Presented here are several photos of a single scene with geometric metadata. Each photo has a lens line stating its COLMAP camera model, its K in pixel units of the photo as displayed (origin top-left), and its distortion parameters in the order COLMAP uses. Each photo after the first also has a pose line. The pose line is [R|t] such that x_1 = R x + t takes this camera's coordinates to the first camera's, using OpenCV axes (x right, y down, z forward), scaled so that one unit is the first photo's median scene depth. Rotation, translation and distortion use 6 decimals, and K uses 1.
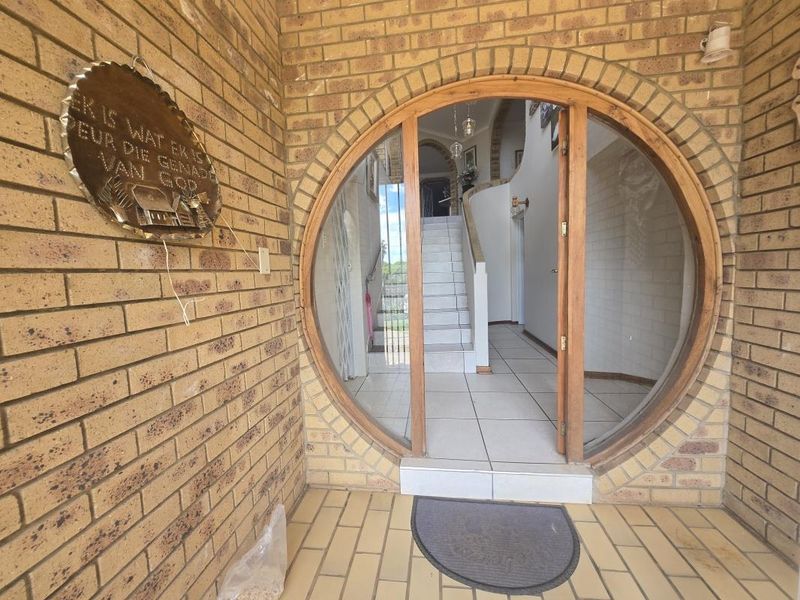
lens RADIAL K [[311.8, 0, 402.0], [0, 311.8, 296.4], [0, 0, 1]] dist [0.000380, -0.000437]
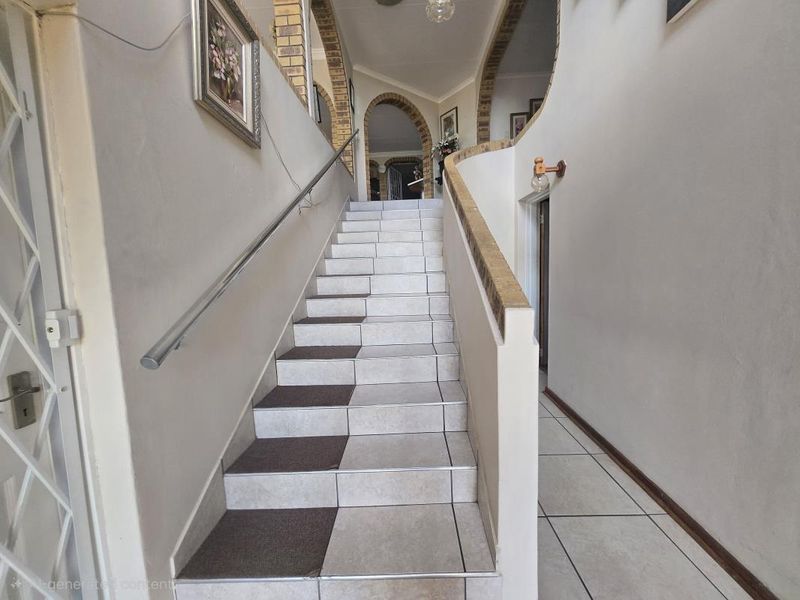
lens RADIAL K [[311.8, 0, 402.0], [0, 311.8, 296.4], [0, 0, 1]] dist [0.000380, -0.000437]
pose [[0.996231, -0.005638, 0.086562, 0.047725], [0.004056, 0.999822, 0.018444, -0.057629], [-0.086650, -0.018023, 0.996076, 0.310111]]
